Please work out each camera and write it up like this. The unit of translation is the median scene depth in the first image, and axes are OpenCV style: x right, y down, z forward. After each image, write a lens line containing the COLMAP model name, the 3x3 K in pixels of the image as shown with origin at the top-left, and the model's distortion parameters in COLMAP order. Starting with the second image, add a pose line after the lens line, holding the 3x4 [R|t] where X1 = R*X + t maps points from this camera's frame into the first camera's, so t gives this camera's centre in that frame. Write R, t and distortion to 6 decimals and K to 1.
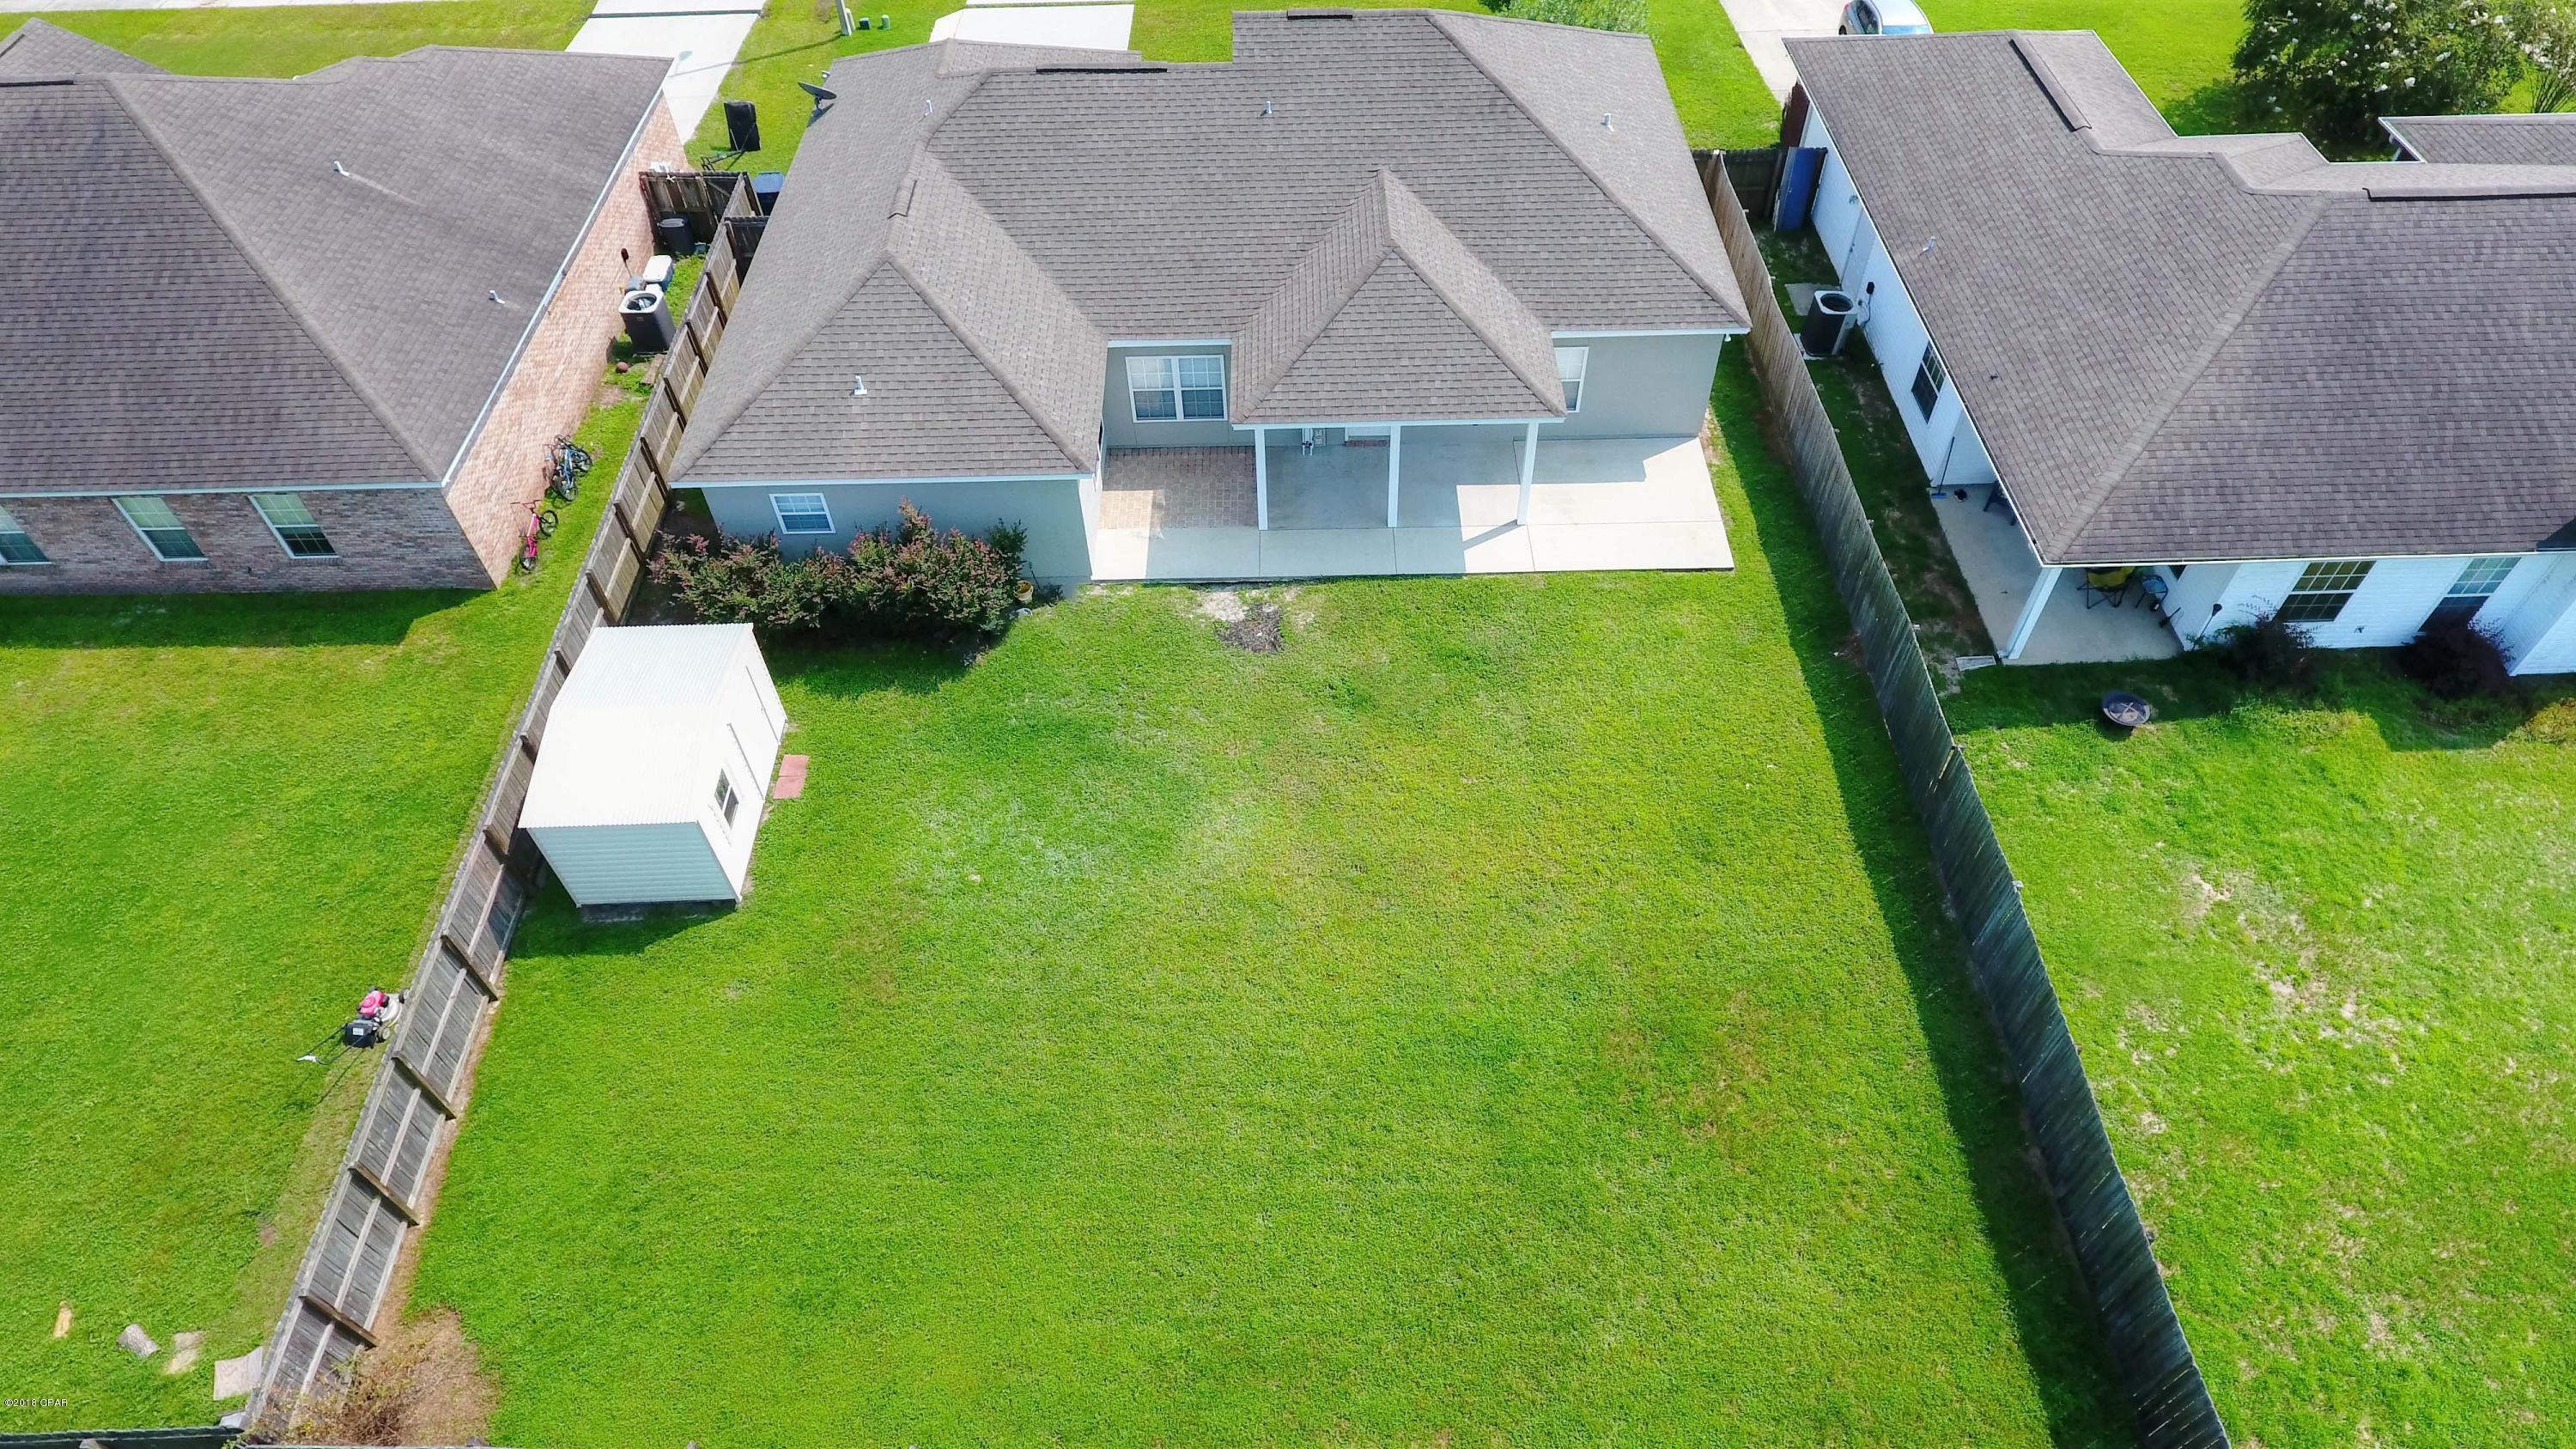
lens RADIAL K [[1504.9, 0, 1311.5], [0, 1504.9, 706.7], [0, 0, 1]] dist [-0.001839, -0.001507]
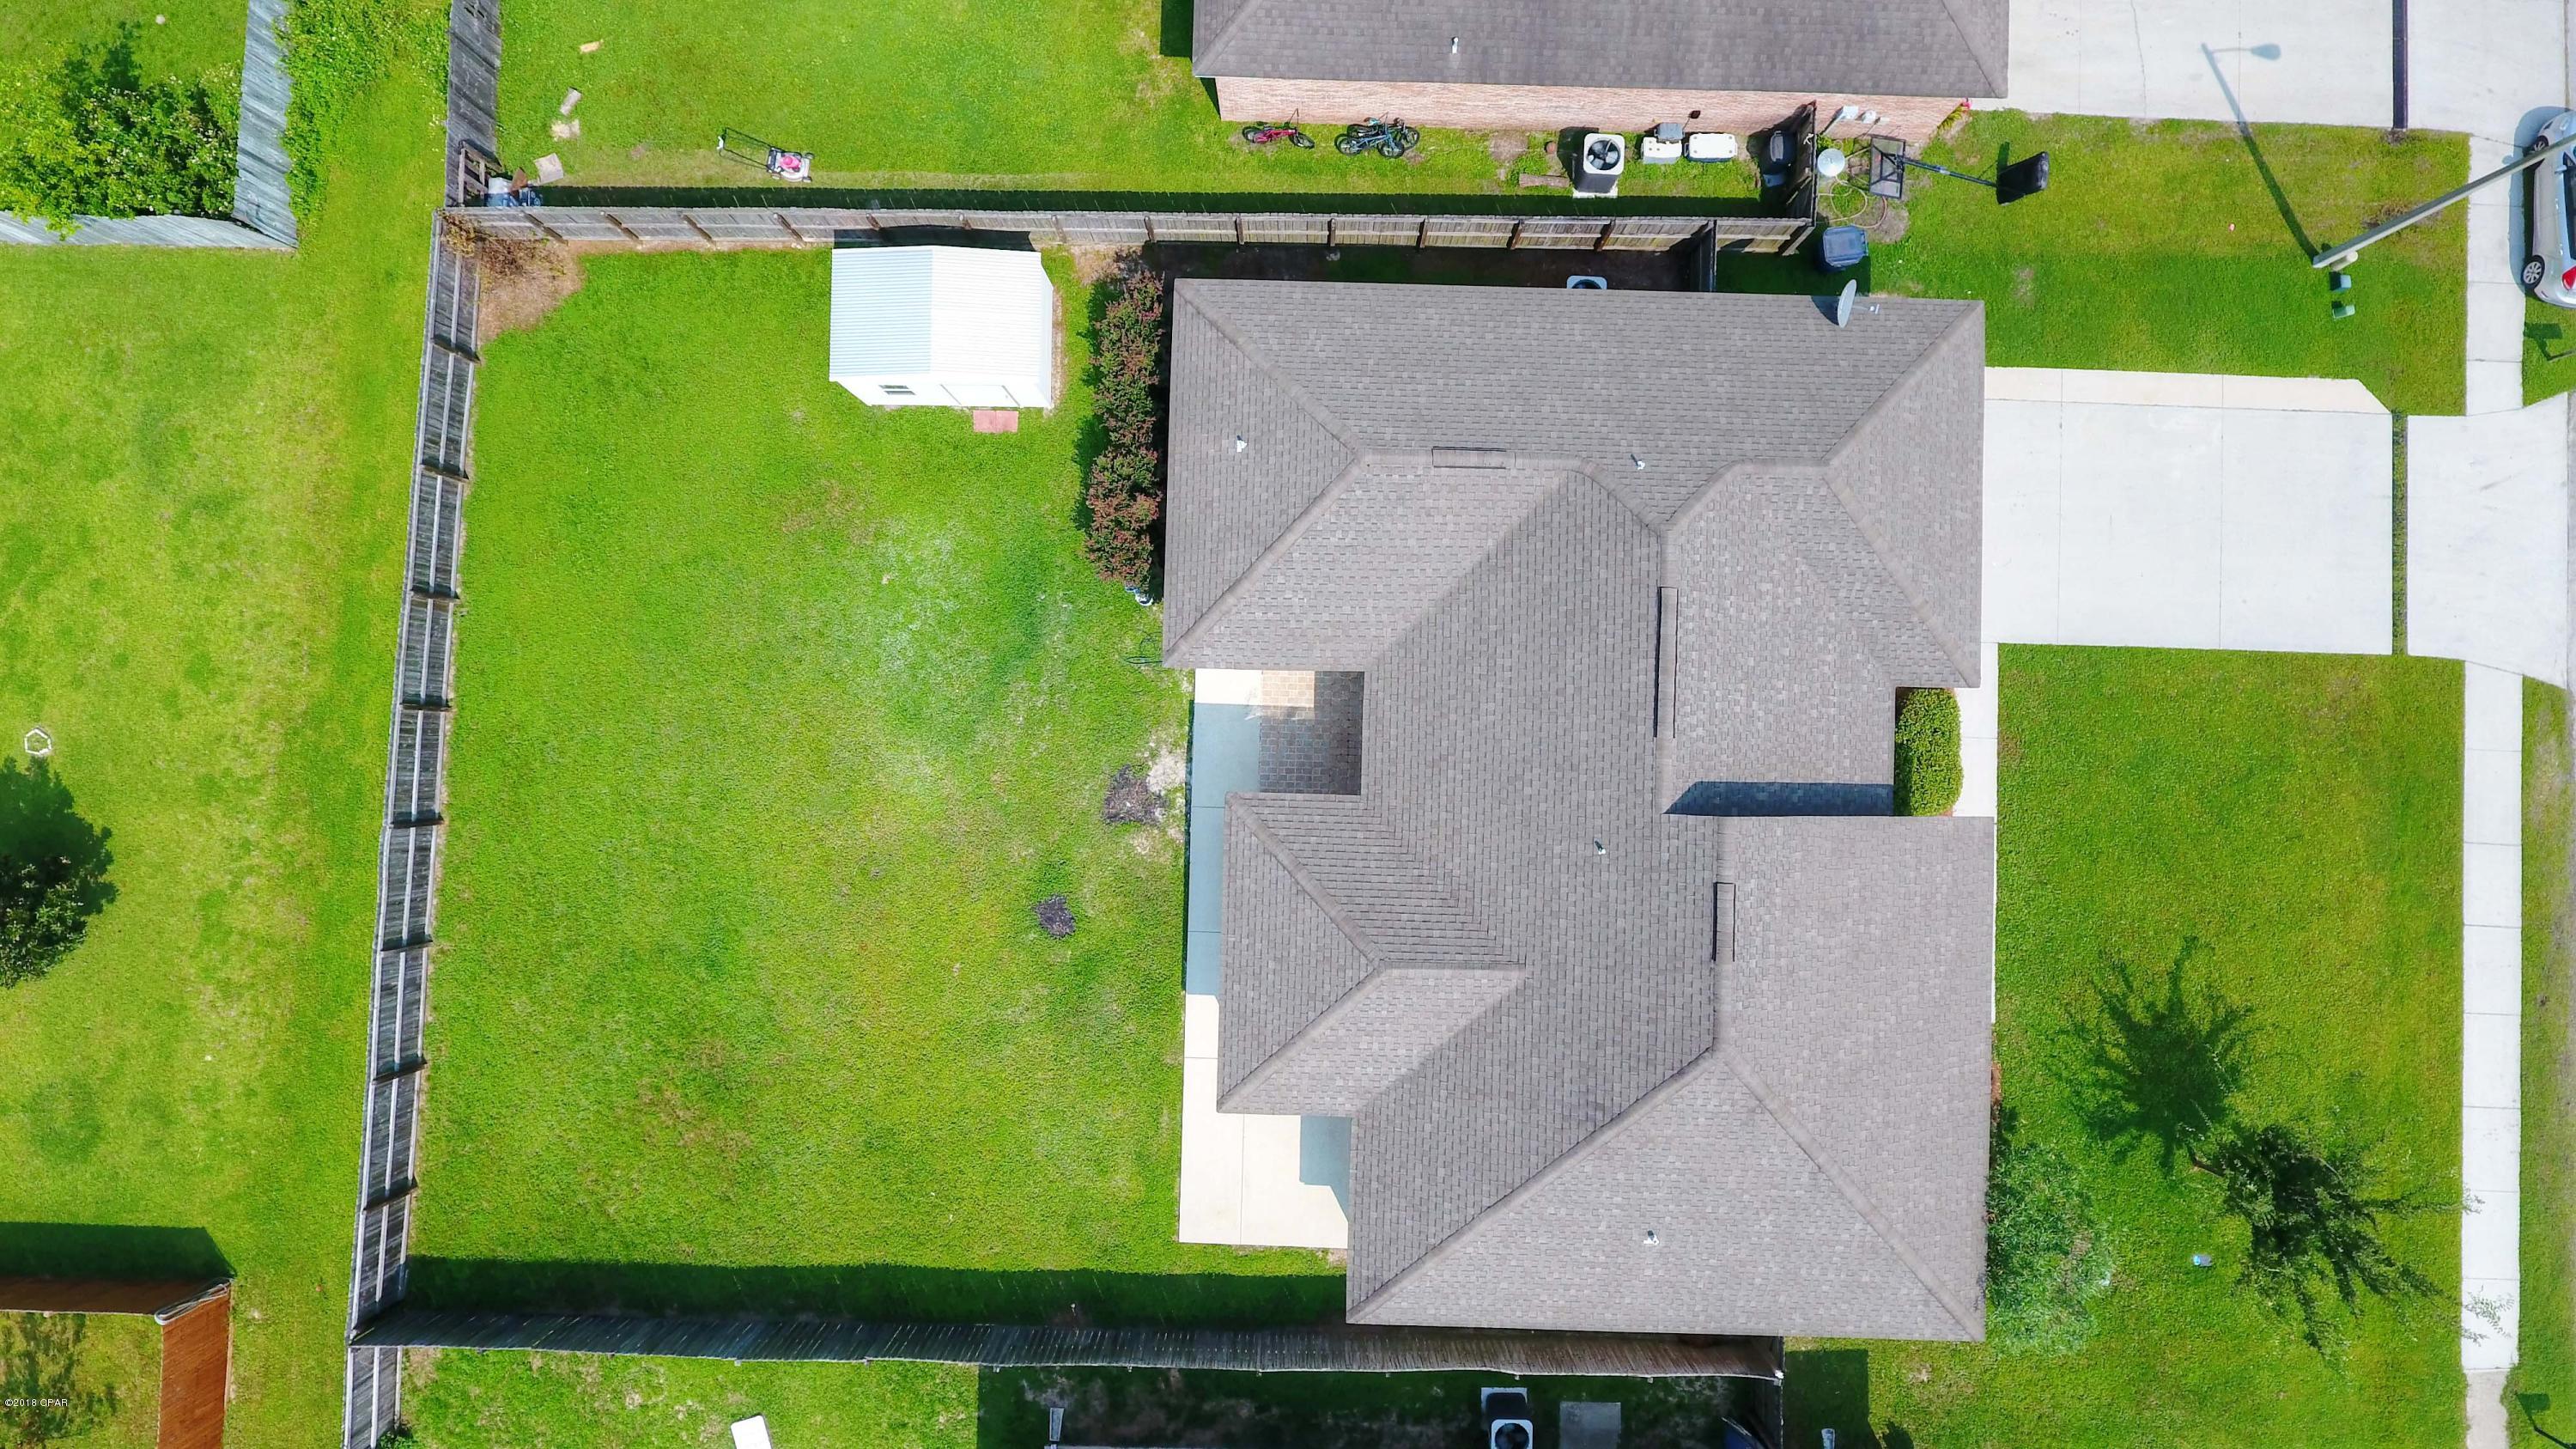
lens RADIAL K [[1504.9, 0, 1300.8], [0, 1504.9, 710.8], [0, 0, 1]] dist [-0.001839, -0.001507]
pose [[-0.047384, 0.998789, -0.013216, -0.102185], [-0.752297, -0.026979, 0.658272, -0.948422], [0.657118, 0.041134, 0.752665, 0.240269]]
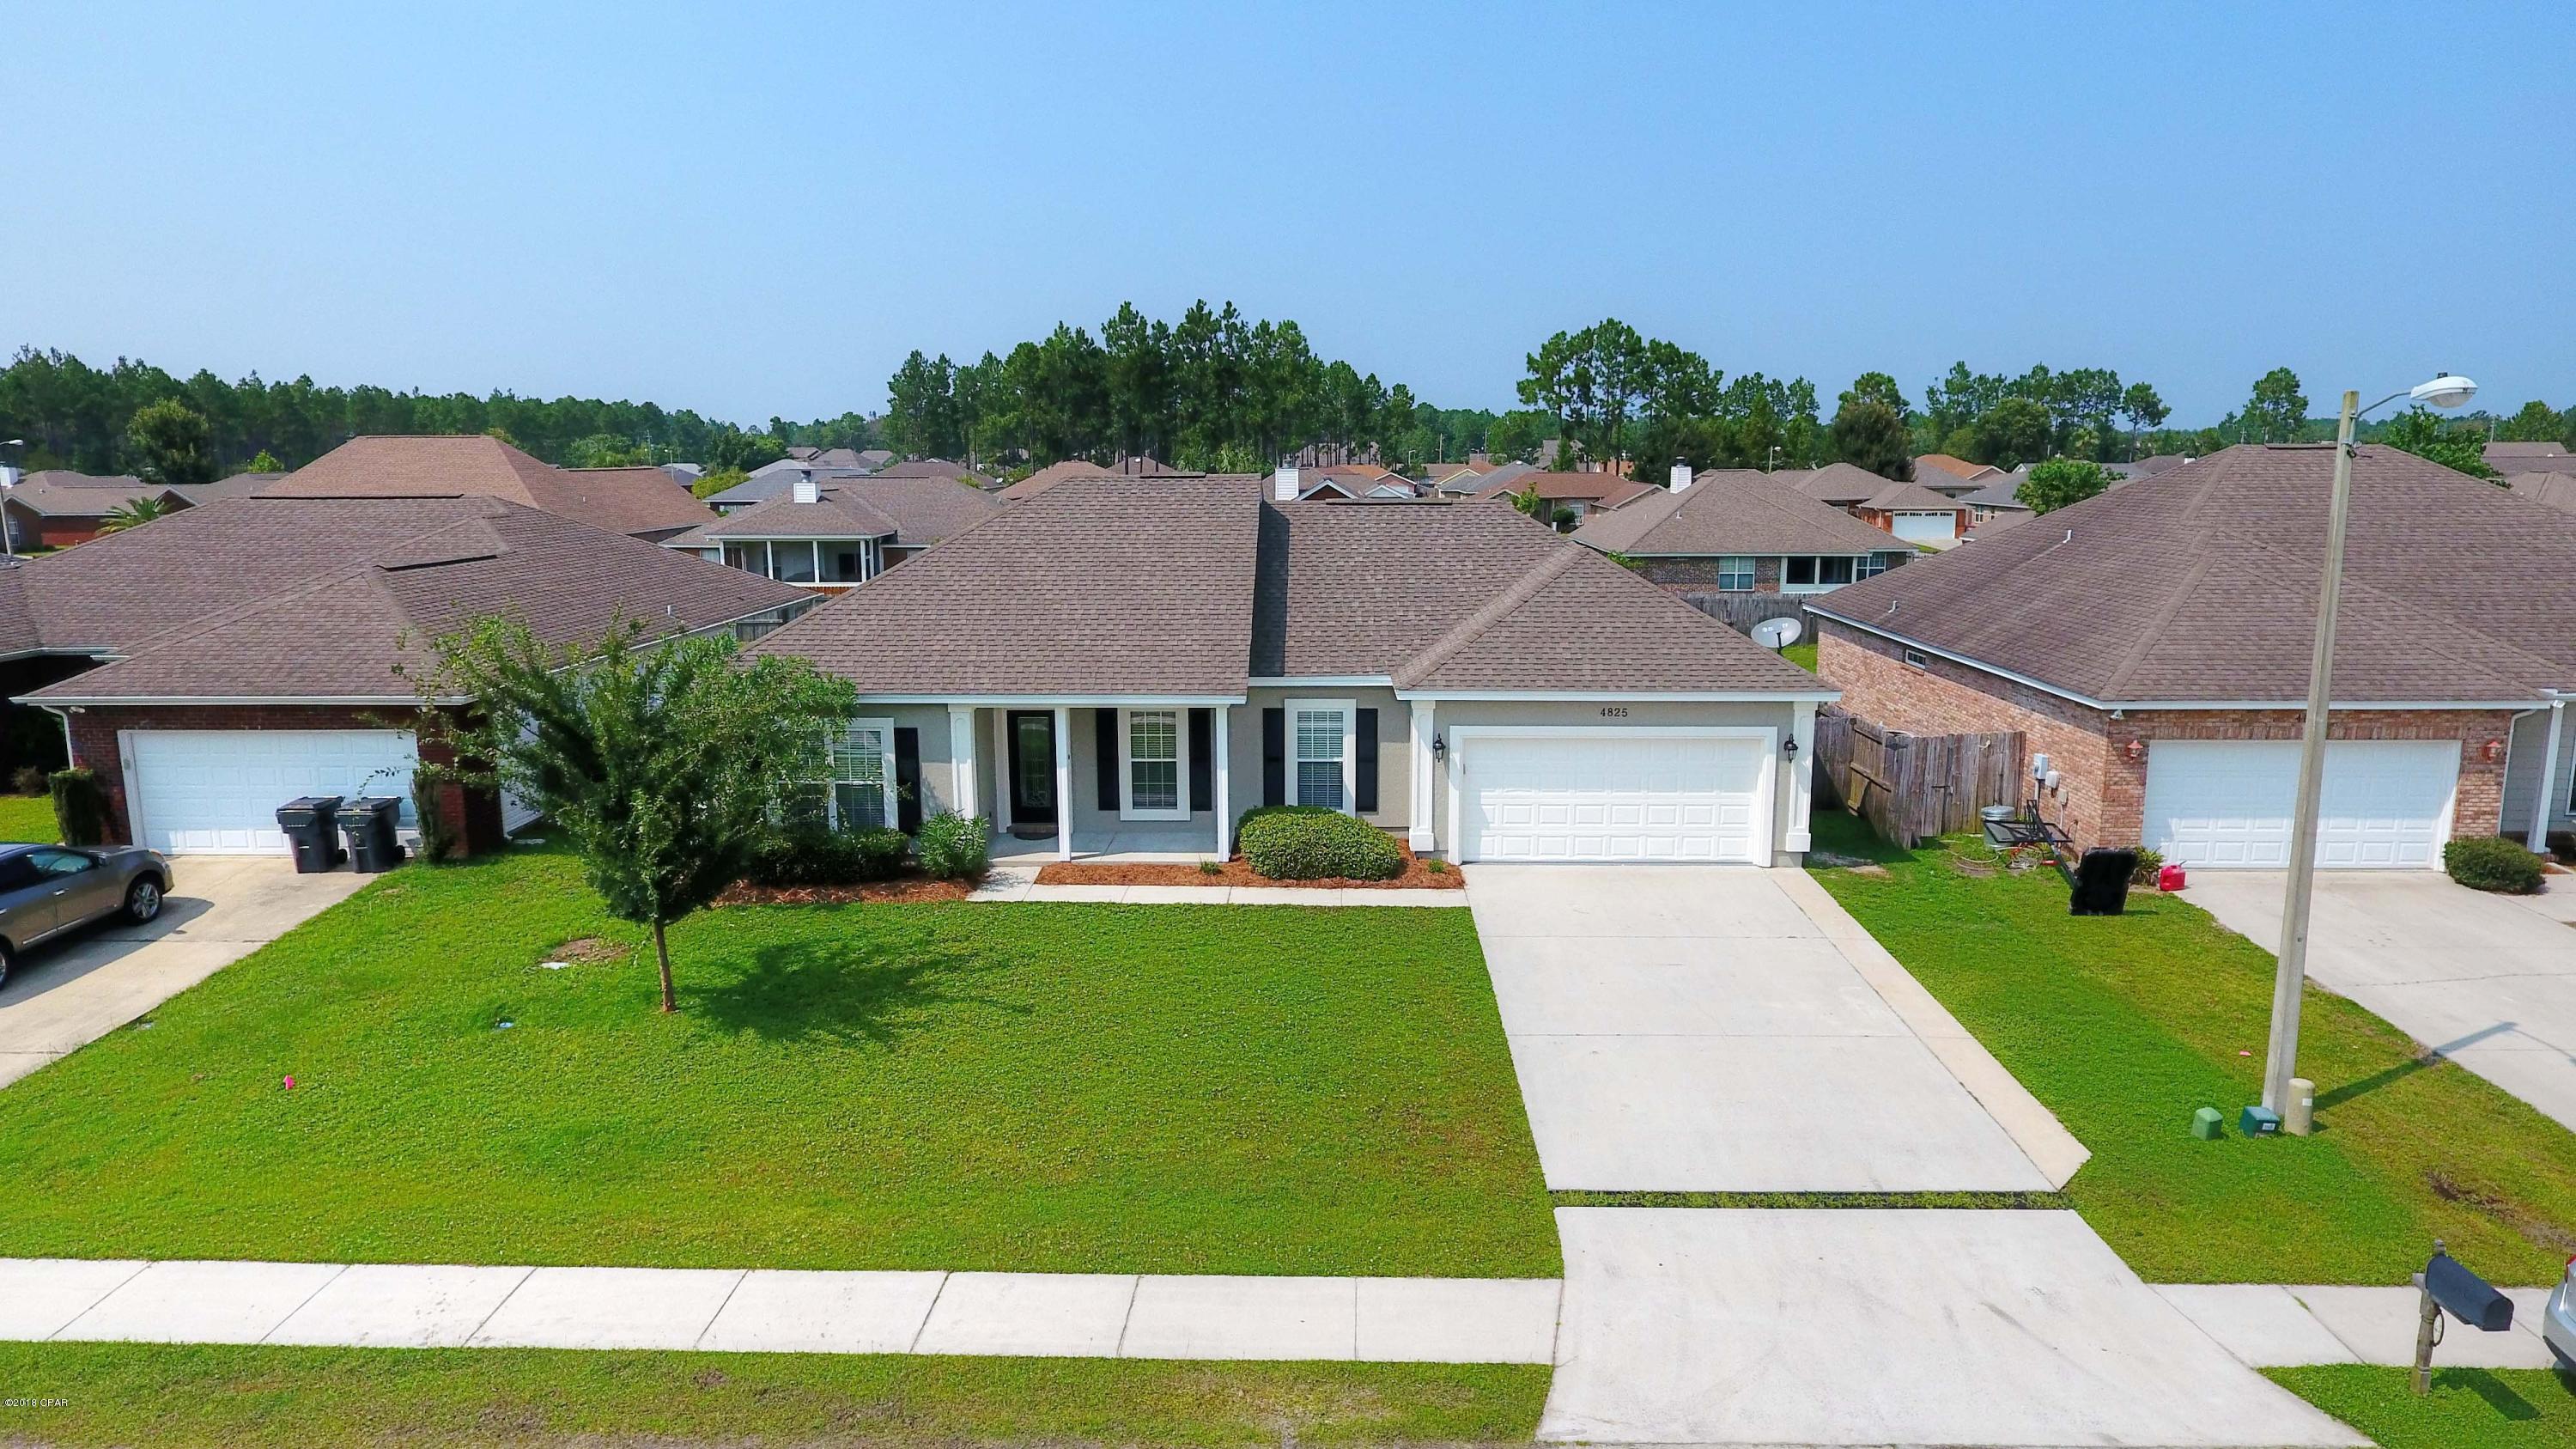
lens RADIAL K [[1504.9, 0, 1300.8], [0, 1504.9, 702.0], [0, 0, 1]] dist [-0.001839, -0.001507]
pose [[-0.999118, 0.009408, 0.040932, -0.135023], [0.039794, 0.523756, 0.850939, -1.391478], [-0.013433, 0.851817, -0.523668, 1.828277]]
